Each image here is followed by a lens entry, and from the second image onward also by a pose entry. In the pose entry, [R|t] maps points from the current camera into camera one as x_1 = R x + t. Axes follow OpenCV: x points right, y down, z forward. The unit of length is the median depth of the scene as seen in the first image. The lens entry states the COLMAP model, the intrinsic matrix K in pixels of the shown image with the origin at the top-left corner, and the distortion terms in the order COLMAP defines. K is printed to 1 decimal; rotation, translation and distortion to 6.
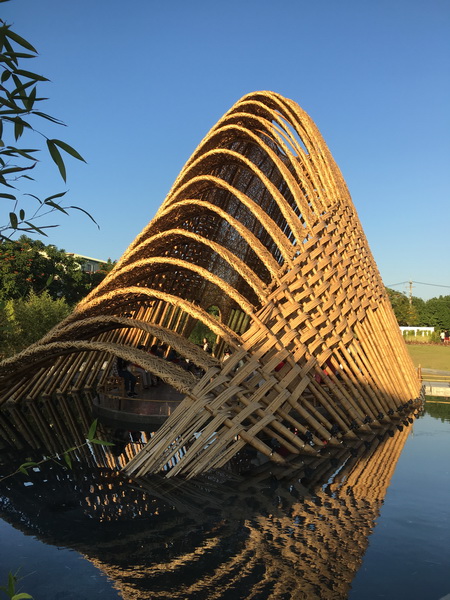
lens RADIAL K [[529.9, 0, 234.6], [0, 529.9, 283.6], [0, 0, 1]] dist [0.076148, -0.107228]
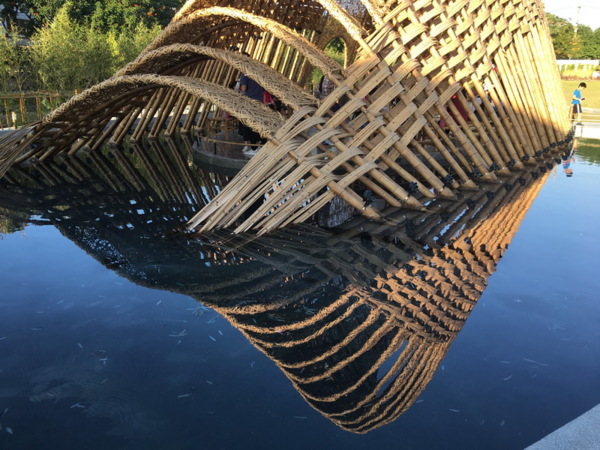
lens RADIAL K [[529.9, 0, 300.0], [0, 529.9, 225.0], [0, 0, 1]] dist [0.076148, -0.107228]
pose [[0.990975, 0.025337, -0.131630, 0.051657], [0.024064, 0.932396, 0.360636, 0.023808], [0.131869, -0.360549, 0.923372, 0.125975]]
